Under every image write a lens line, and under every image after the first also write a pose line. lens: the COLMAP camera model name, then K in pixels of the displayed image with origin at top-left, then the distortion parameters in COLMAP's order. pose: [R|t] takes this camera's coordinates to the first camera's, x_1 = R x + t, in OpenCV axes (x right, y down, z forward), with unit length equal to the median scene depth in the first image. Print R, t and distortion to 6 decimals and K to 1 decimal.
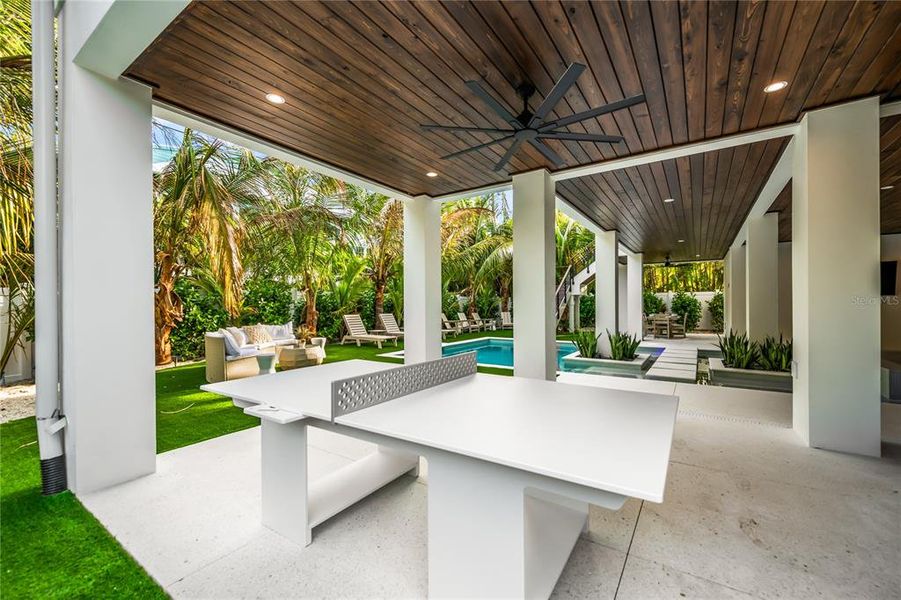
lens RADIAL K [[368.3, 0, 452.7], [0, 368.3, 305.7], [0, 0, 1]] dist [0.010056, -0.003344]
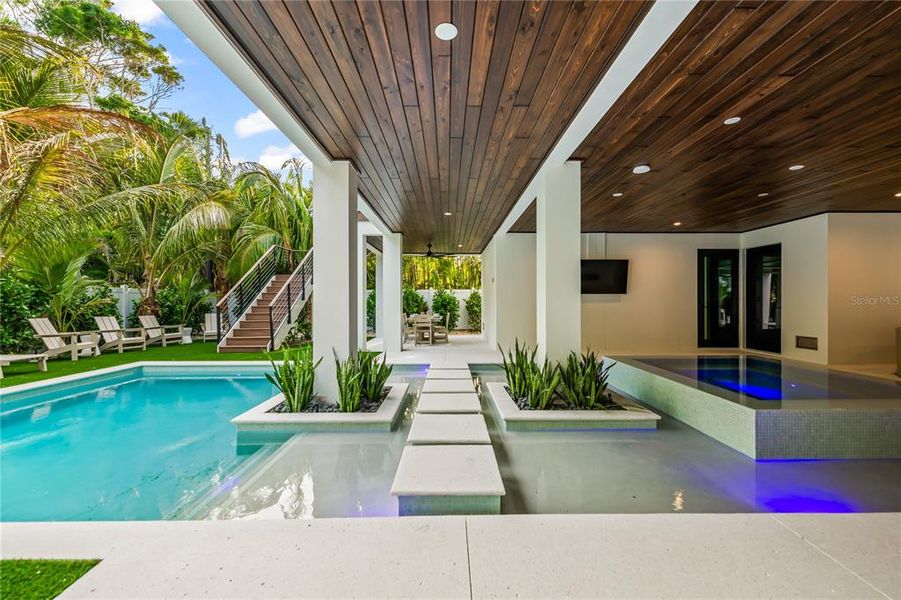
lens RADIAL K [[368.3, 0, 450.9], [0, 368.3, 302.5], [0, 0, 1]] dist [0.010056, -0.003344]
pose [[0.828437, 0.003103, 0.560073, 0.141815], [-0.000442, 0.999988, -0.004887, 0.000437], [-0.560081, 0.003801, 0.828429, 0.257960]]
